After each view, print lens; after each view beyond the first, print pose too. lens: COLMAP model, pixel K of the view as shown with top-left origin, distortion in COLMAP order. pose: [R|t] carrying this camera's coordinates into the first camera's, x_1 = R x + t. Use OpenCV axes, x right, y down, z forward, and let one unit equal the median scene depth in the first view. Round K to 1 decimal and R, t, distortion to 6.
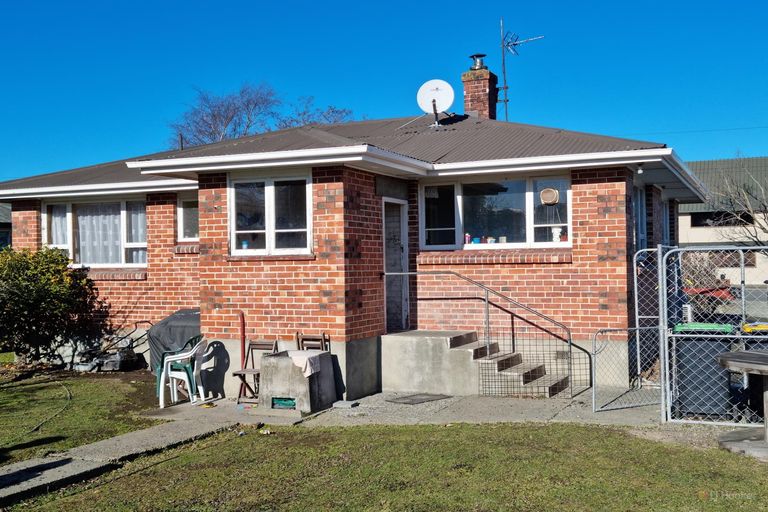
lens RADIAL K [[608.1, 0, 382.3], [0, 608.1, 260.6], [0, 0, 1]] dist [-0.016572, -0.013600]
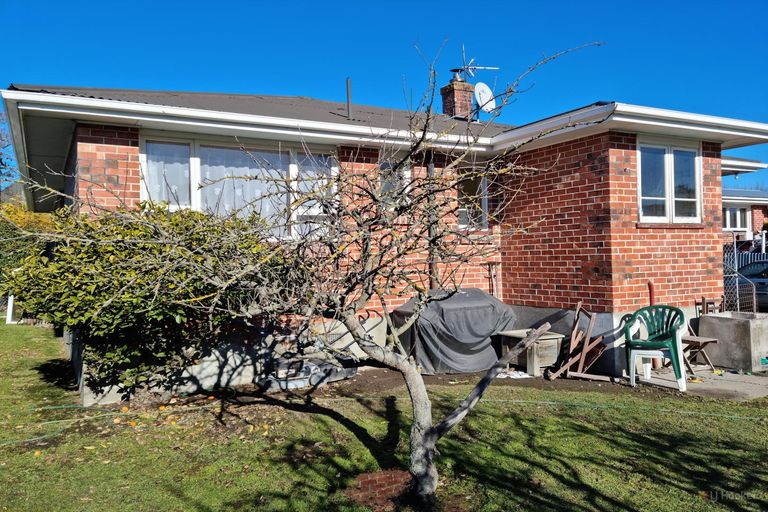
lens RADIAL K [[608.1, 0, 382.1], [0, 608.1, 252.9], [0, 0, 1]] dist [-0.016572, -0.013600]
pose [[0.735676, -0.003097, 0.677327, -1.197702], [0.001537, 0.999995, 0.002904, 0.036190], [-0.677332, -0.001096, 0.735677, 0.581655]]
